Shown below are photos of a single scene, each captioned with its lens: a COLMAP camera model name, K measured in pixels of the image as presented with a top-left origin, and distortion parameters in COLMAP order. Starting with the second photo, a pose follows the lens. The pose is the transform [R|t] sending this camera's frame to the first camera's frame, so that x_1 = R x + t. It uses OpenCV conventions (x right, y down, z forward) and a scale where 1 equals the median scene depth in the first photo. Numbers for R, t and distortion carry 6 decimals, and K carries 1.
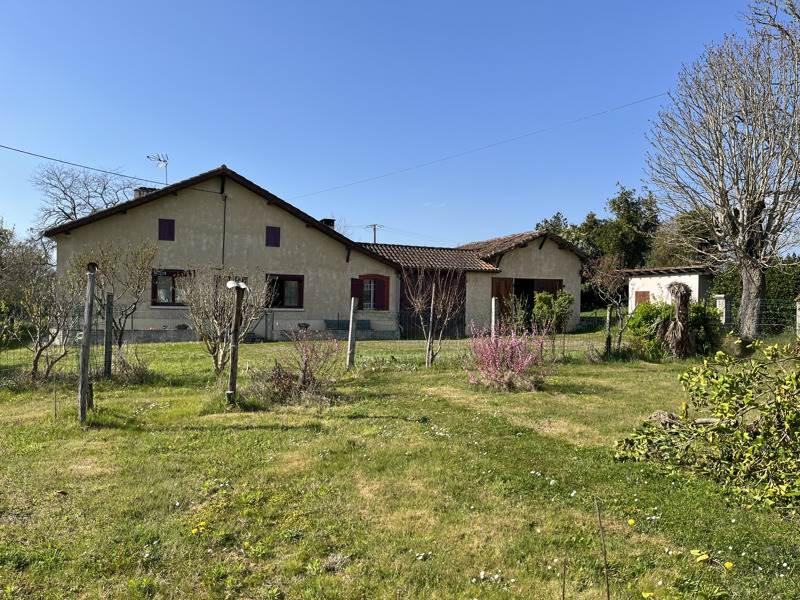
lens RADIAL K [[602.5, 0, 400.0], [0, 602.5, 300.0], [0, 0, 1]] dist [0.005804, -0.005609]
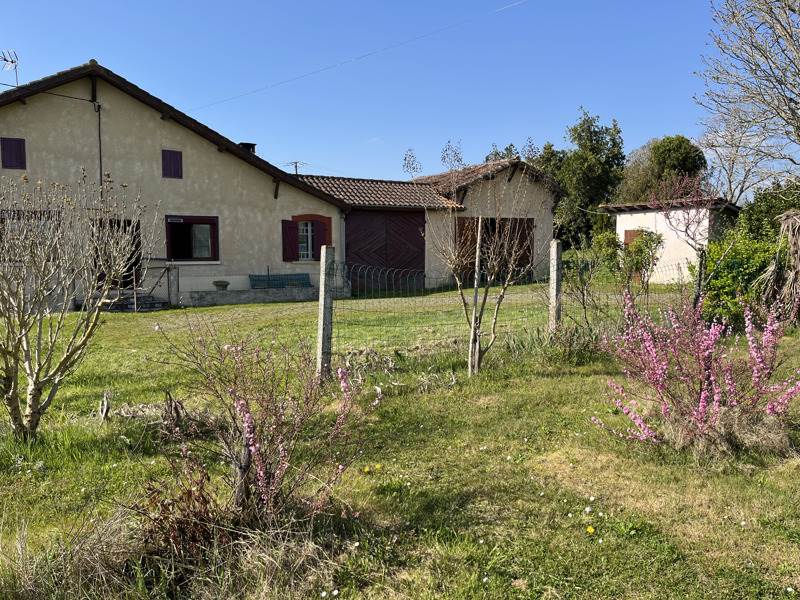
lens RADIAL K [[602.5, 0, 400.0], [0, 602.5, 300.0], [0, 0, 1]] dist [0.005804, -0.005609]
pose [[0.990614, -0.033029, 0.132636, -0.037318], [0.020980, 0.995609, 0.091229, -0.001426], [-0.135067, -0.087590, 0.986957, 0.215299]]
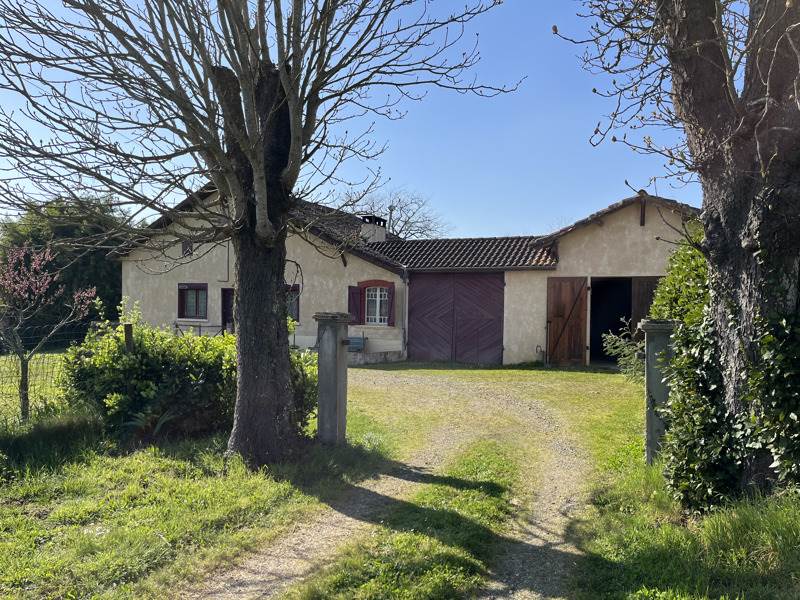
lens RADIAL K [[602.5, 0, 400.0], [0, 602.5, 300.0], [0, 0, 1]] dist [0.005804, -0.005609]
pose [[0.716587, -0.012163, -0.697391, 0.542538], [0.009819, 0.999925, -0.007350, -0.010361], [0.697428, -0.001580, 0.716653, 0.464138]]
